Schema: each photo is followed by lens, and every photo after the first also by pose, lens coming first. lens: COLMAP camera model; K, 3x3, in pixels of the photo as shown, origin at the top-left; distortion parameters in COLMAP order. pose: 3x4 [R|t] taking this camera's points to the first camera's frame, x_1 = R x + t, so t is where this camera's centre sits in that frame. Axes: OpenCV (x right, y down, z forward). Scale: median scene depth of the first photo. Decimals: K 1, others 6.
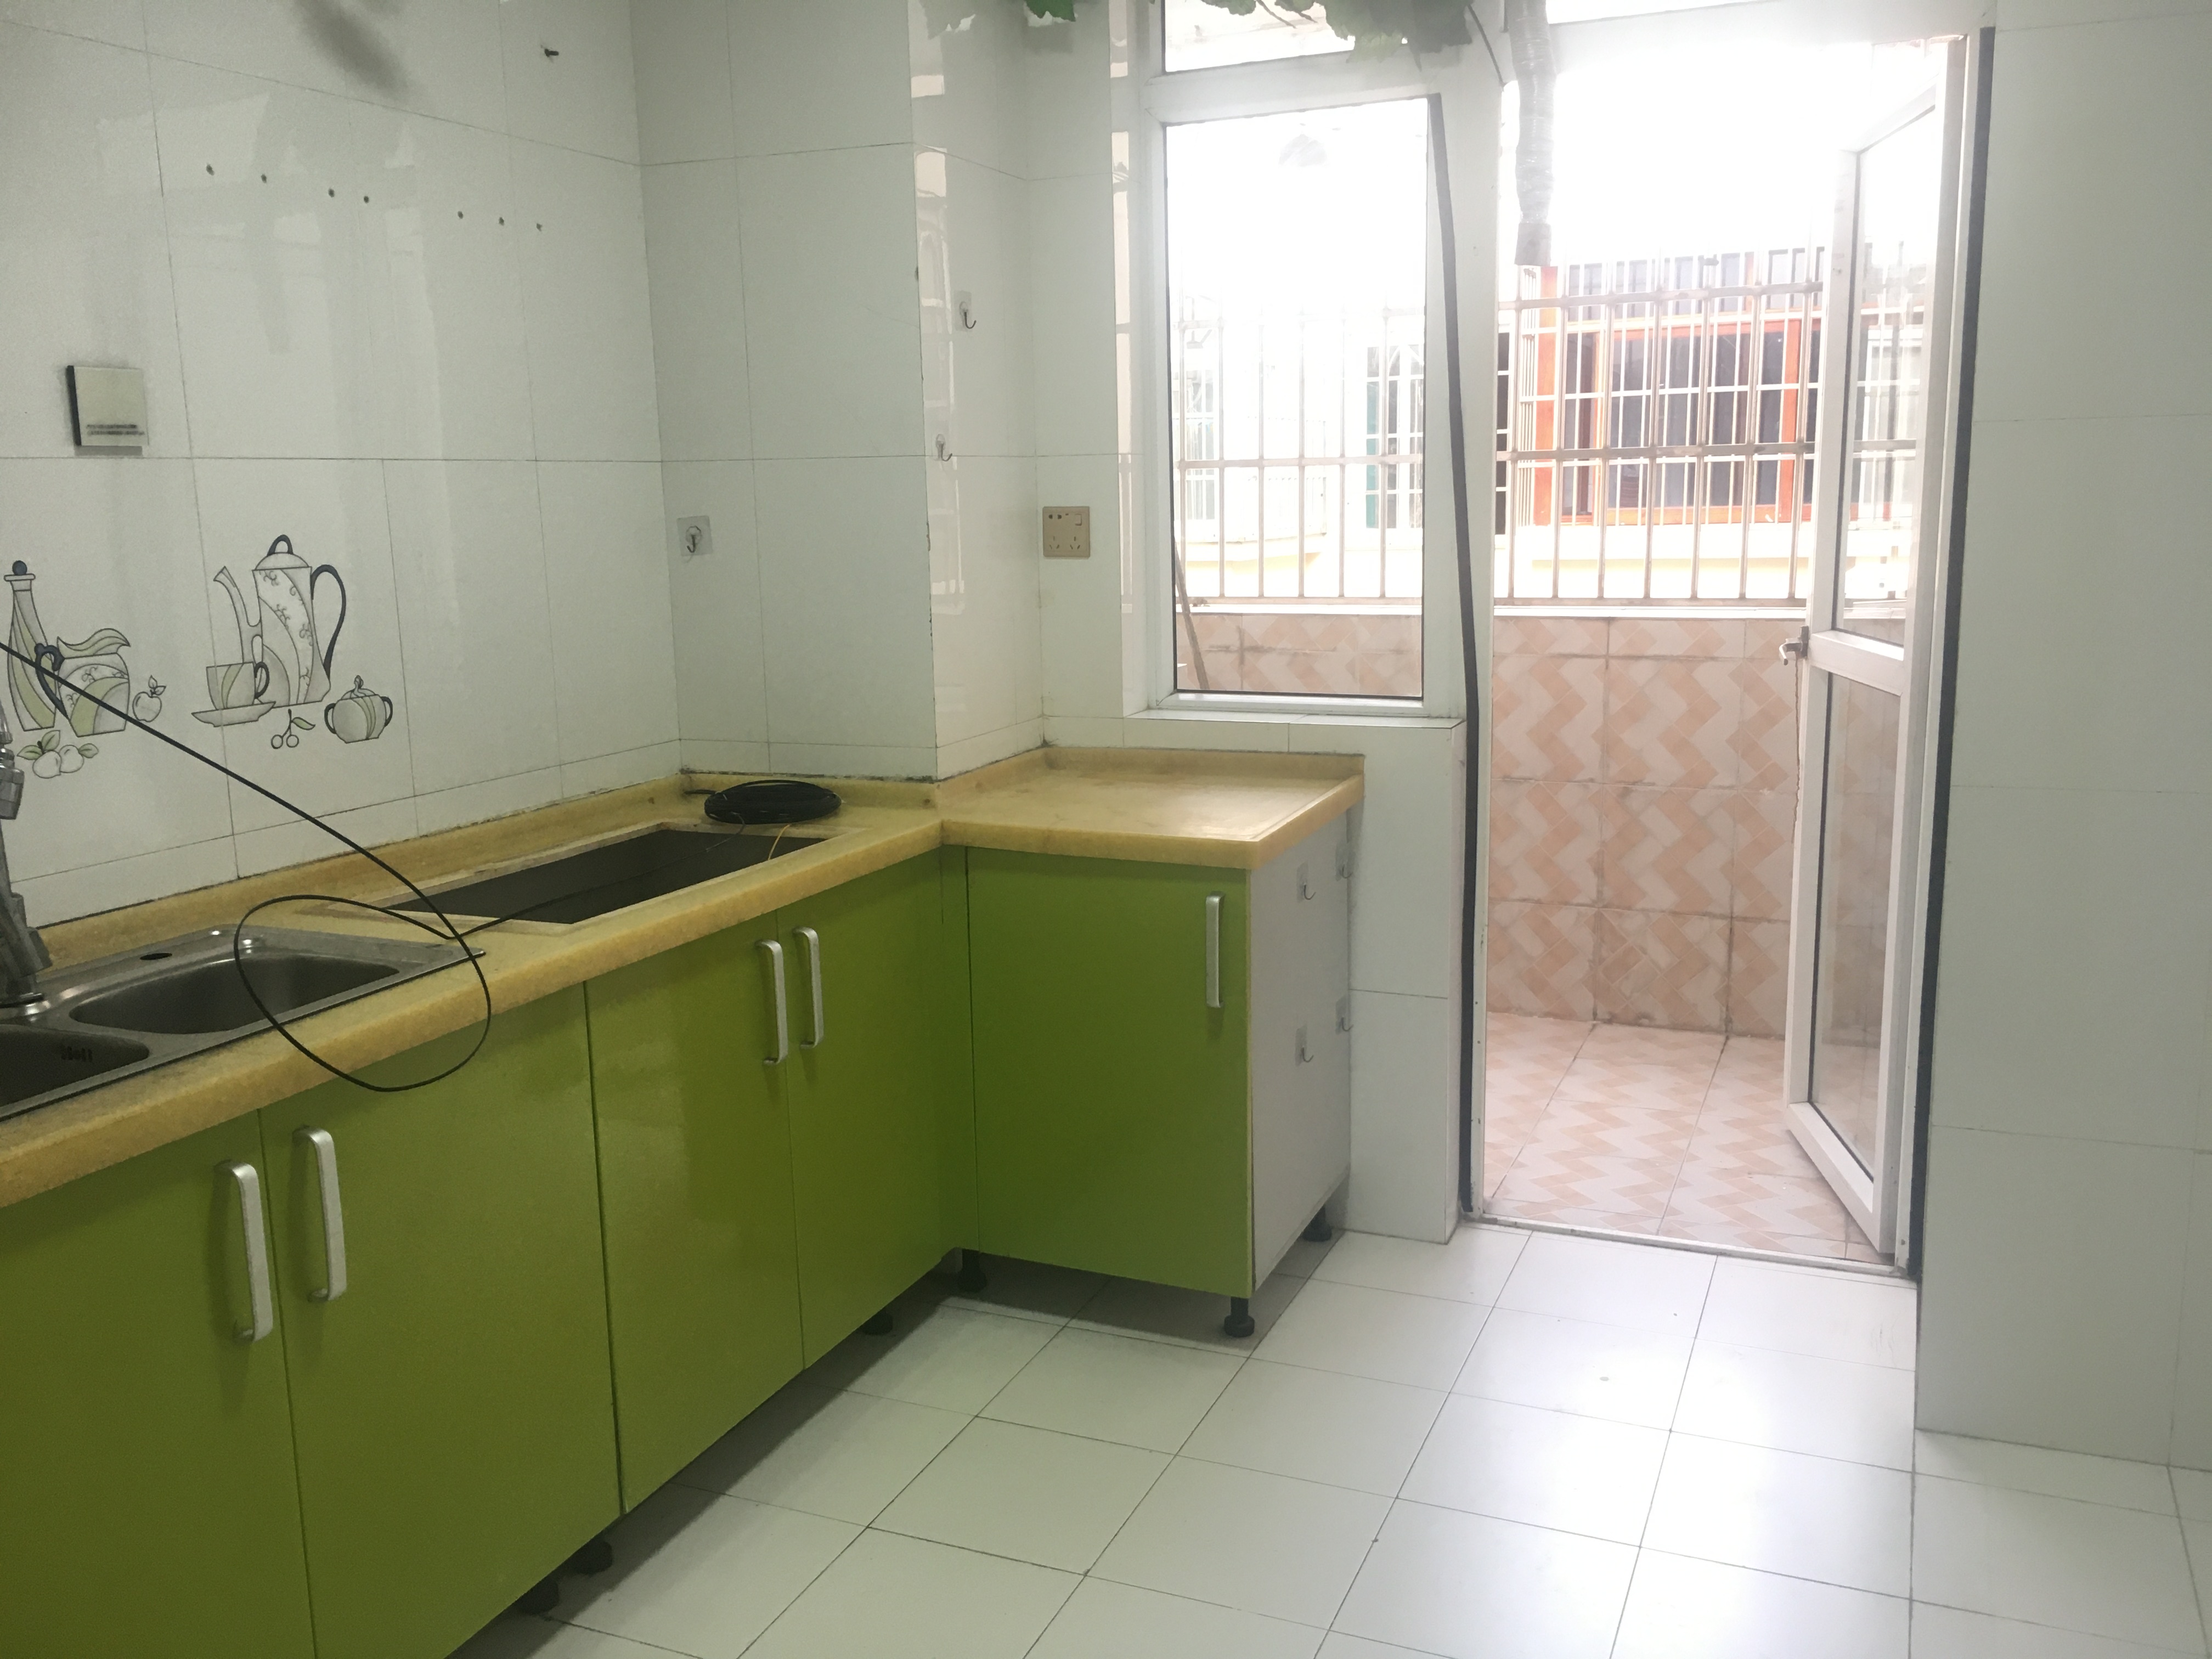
lens RADIAL K [[1896.6, 0, 1106.0], [0, 1896.6, 829.5], [0, 0, 1]] dist [0.051019, -0.010492]
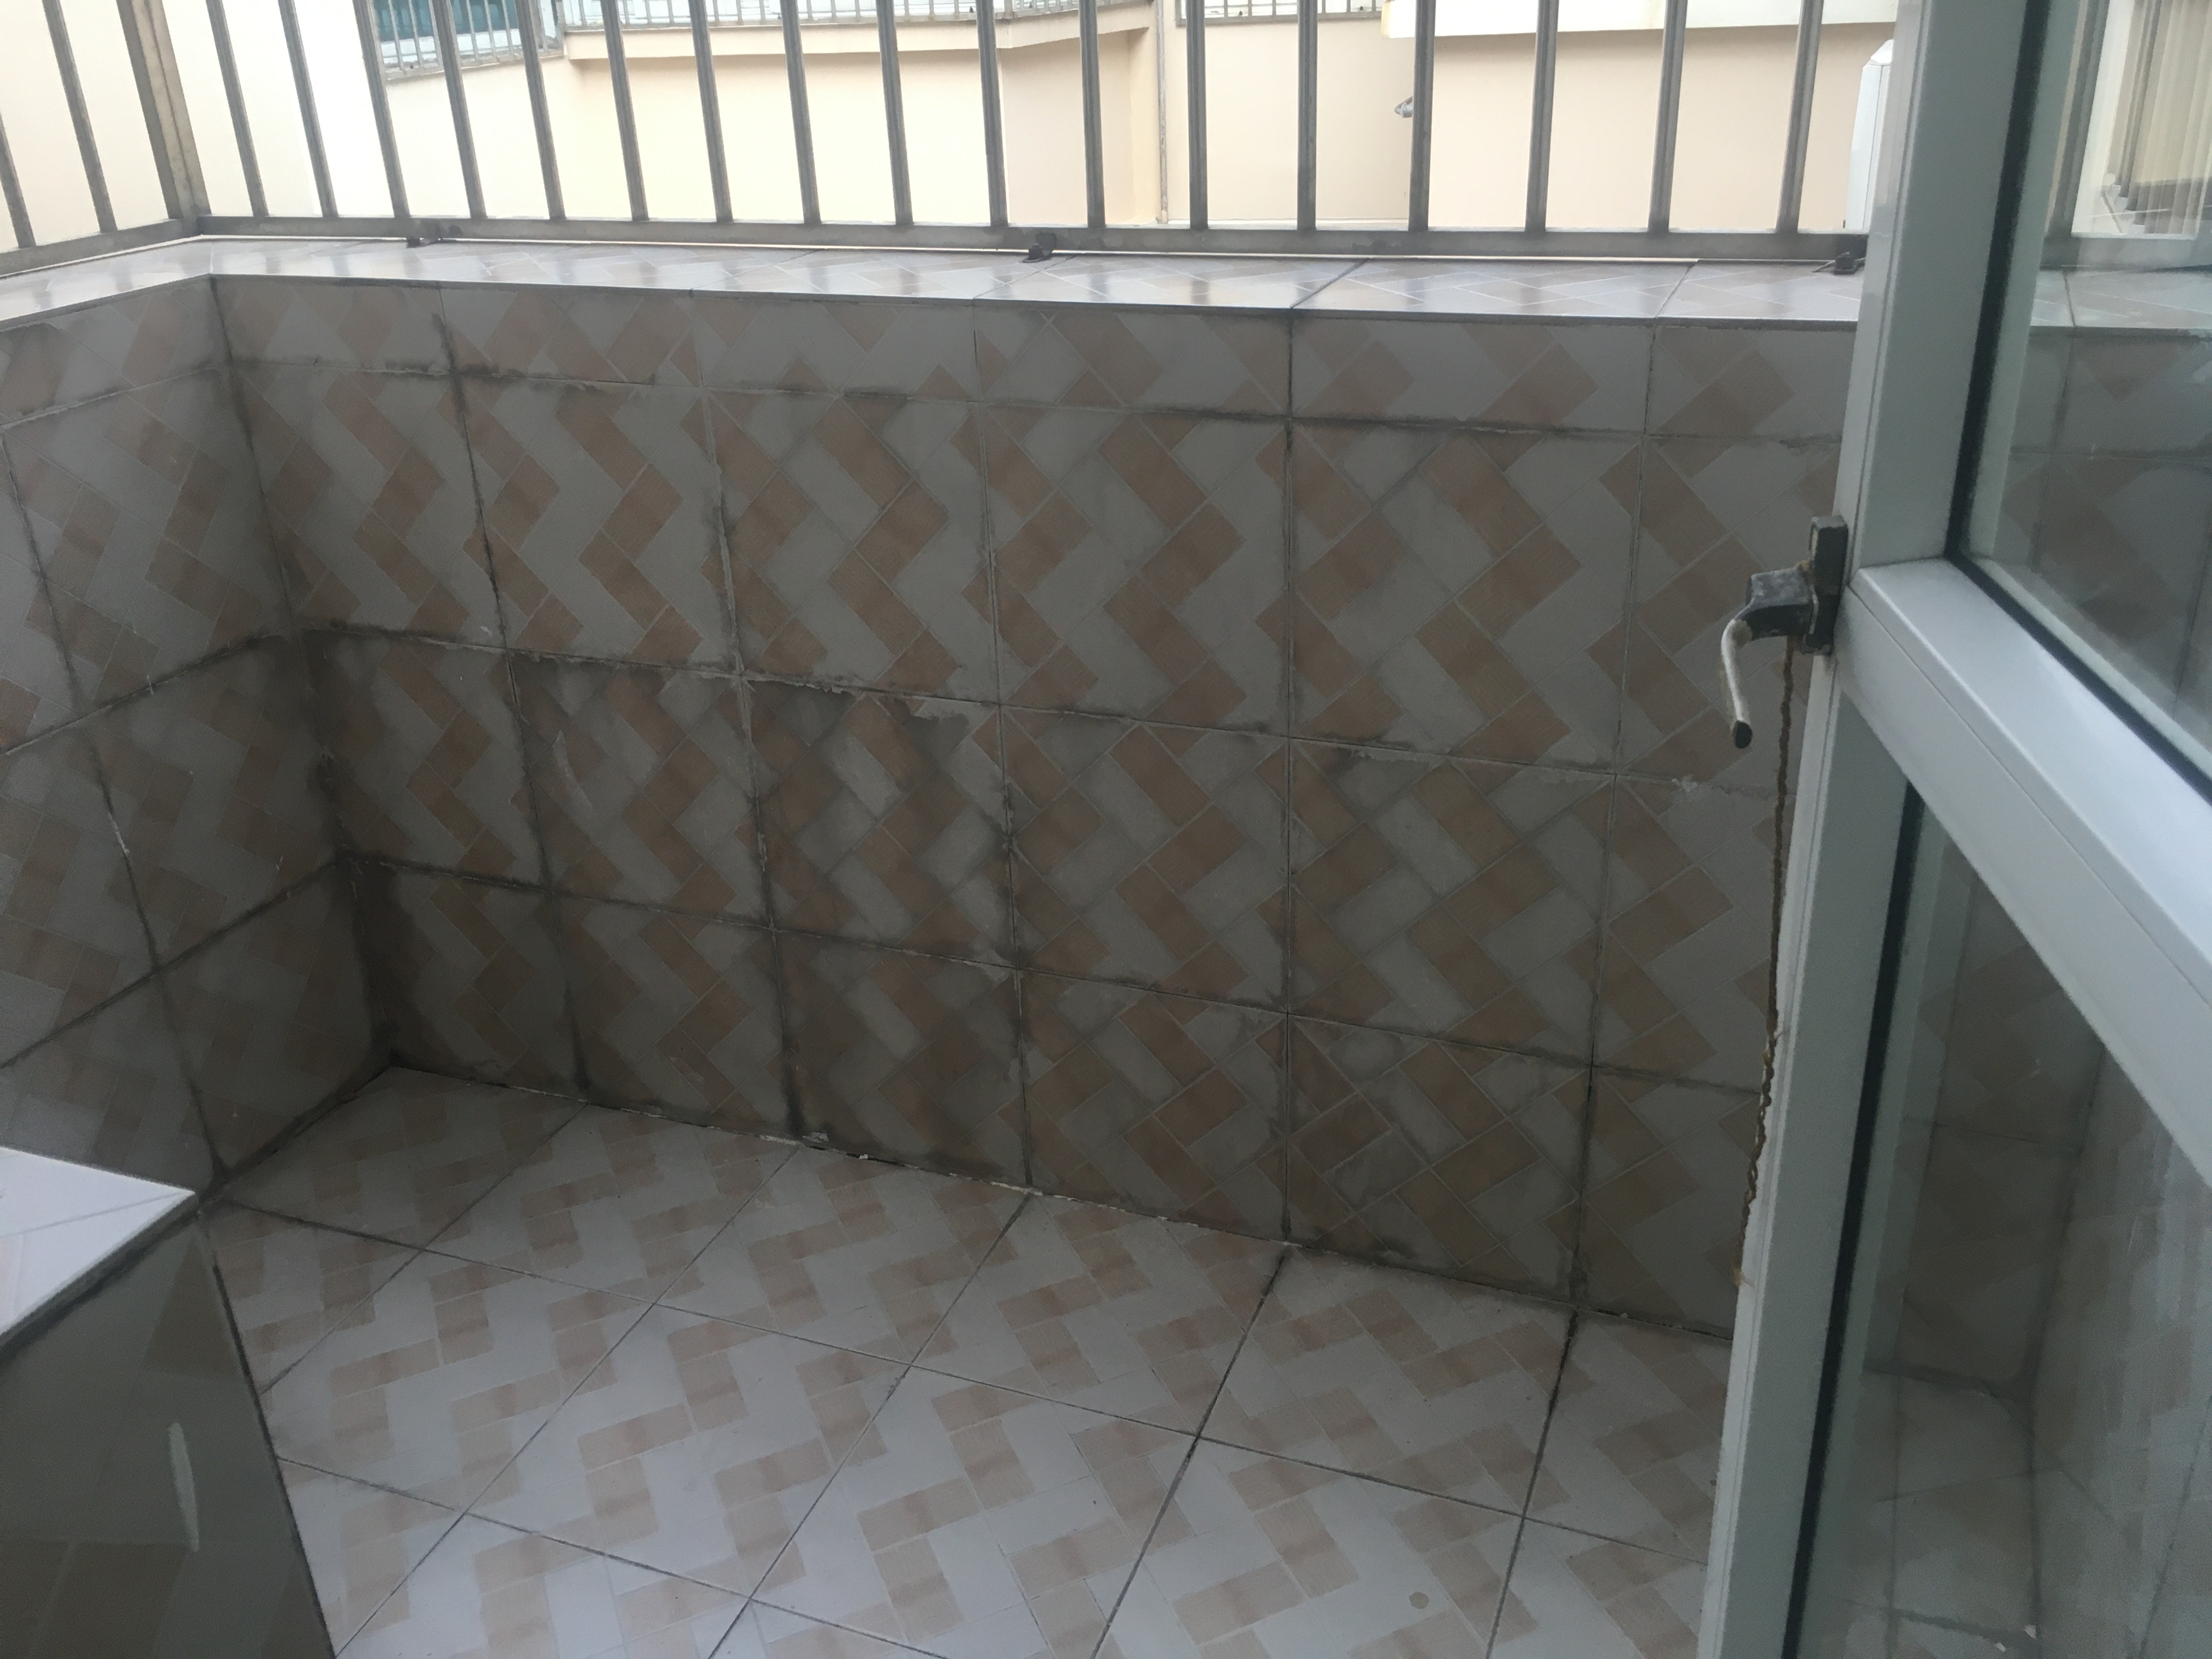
lens RADIAL K [[1896.6, 0, 1106.0], [0, 1896.6, 829.5], [0, 0, 1]] dist [0.051019, -0.010492]
pose [[0.999332, -0.034755, 0.011261, 0.218897], [0.030660, 0.965438, 0.258823, -0.109940], [-0.019867, -0.258305, 0.965859, 0.614589]]
